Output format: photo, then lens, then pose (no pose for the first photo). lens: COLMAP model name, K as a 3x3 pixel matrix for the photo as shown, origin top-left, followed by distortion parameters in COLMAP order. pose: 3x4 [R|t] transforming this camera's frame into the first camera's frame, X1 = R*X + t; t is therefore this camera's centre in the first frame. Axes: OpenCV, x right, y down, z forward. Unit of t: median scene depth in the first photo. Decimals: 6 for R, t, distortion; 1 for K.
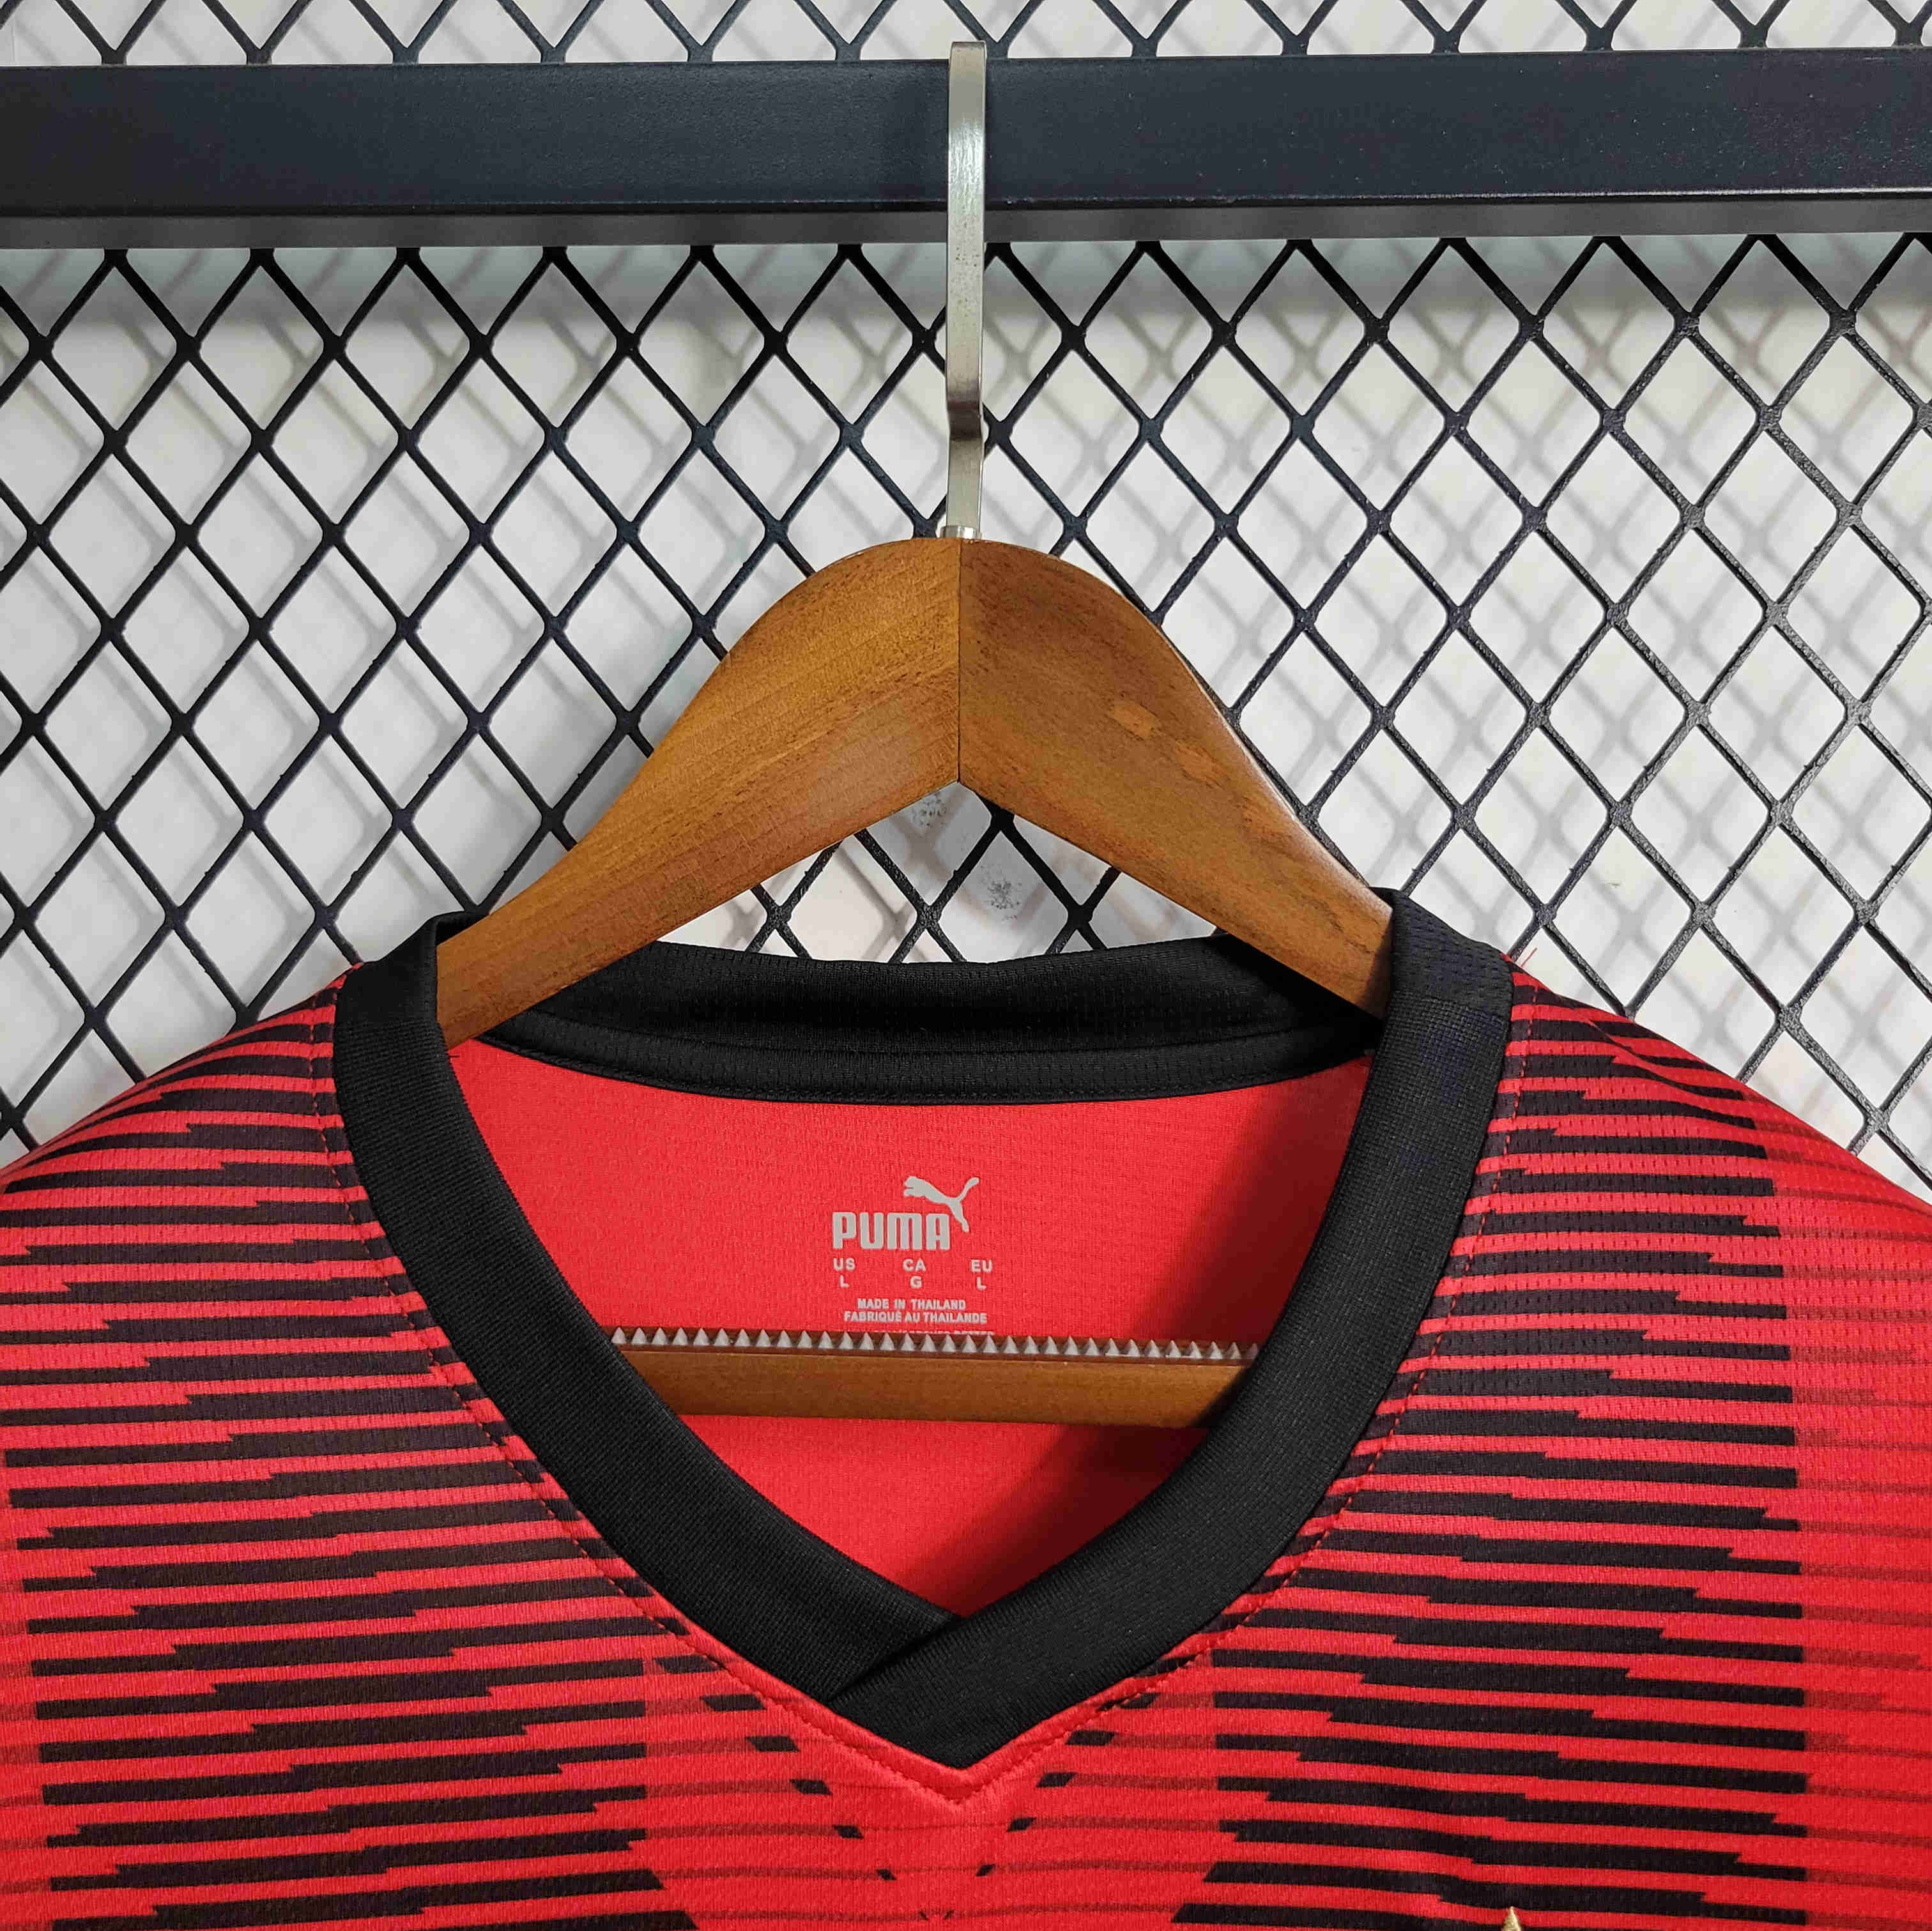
lens RADIAL K [[1859.6, 0, 988.3], [0, 1859.6, 972.5], [0, 0, 1]] dist [-0.017812, 0.000000]
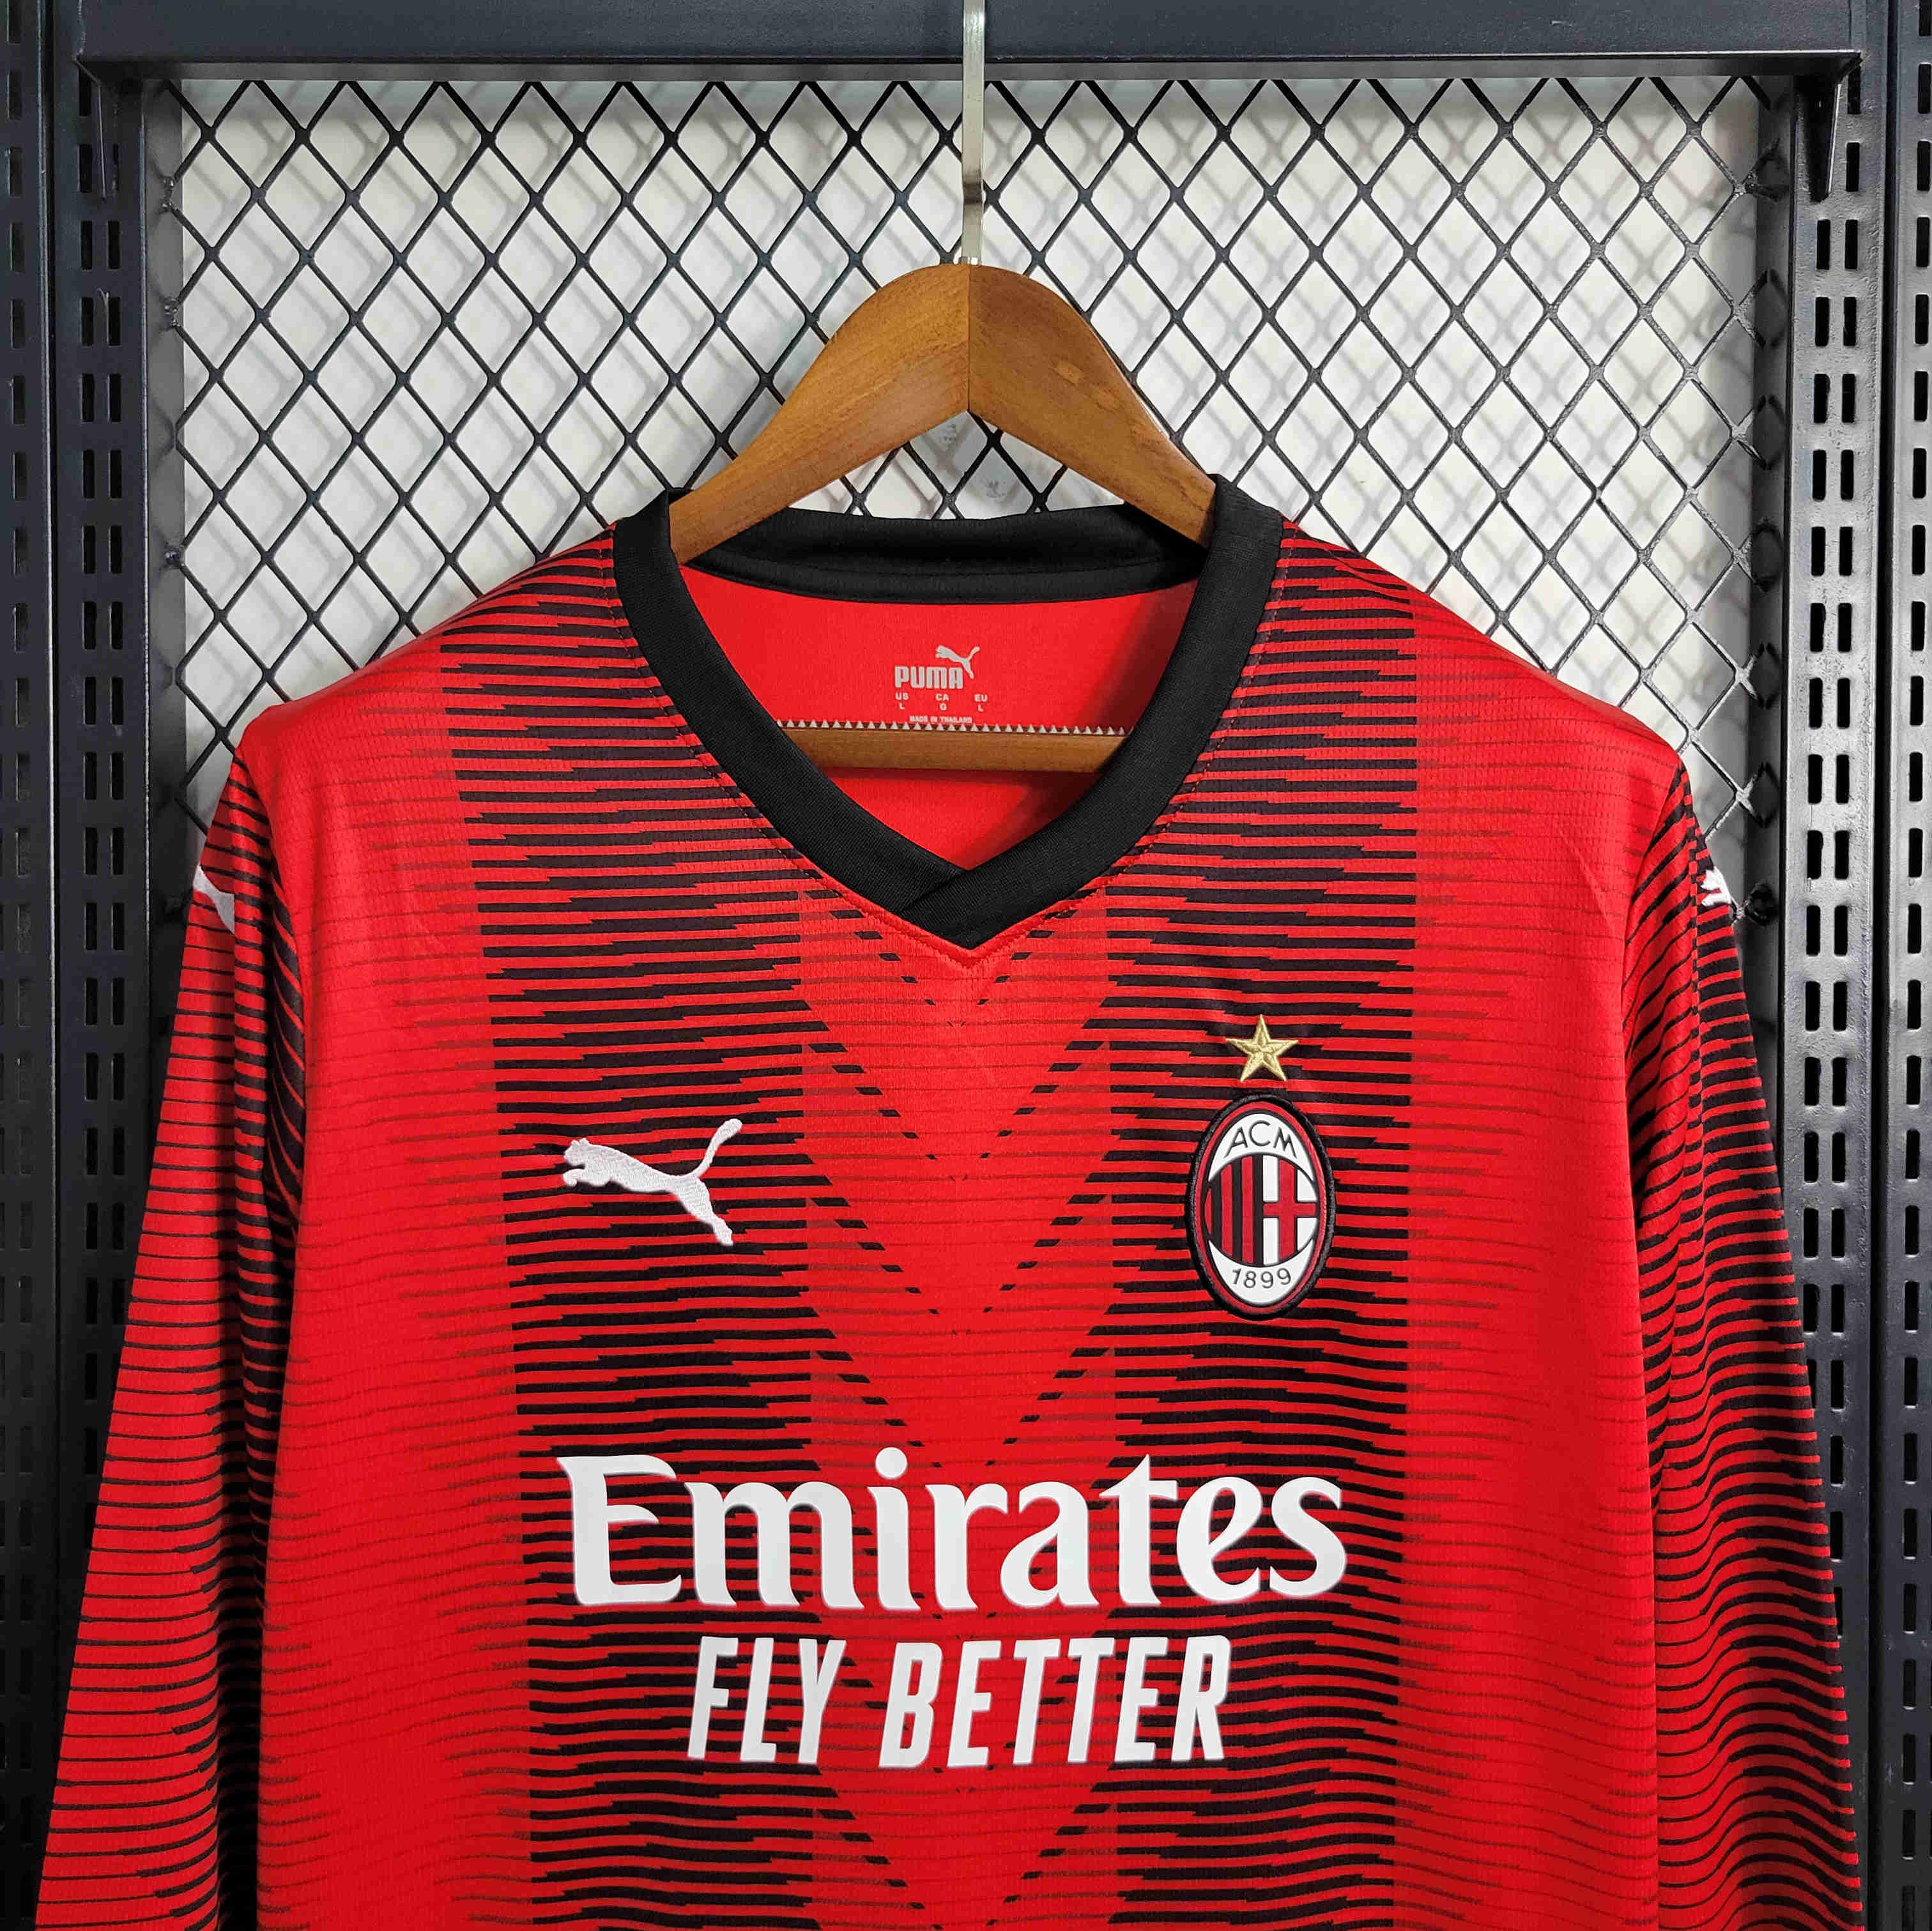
lens RADIAL K [[1859.6, 0, 991.4], [0, 1859.6, 954.5], [0, 0, 1]] dist [-0.017812, 0.000000]
pose [[0.999979, 0.001820, 0.006188, -0.004118], [-0.002583, 0.992081, 0.125570, 0.178060], [-0.005911, -0.125583, 0.992065, -0.755285]]
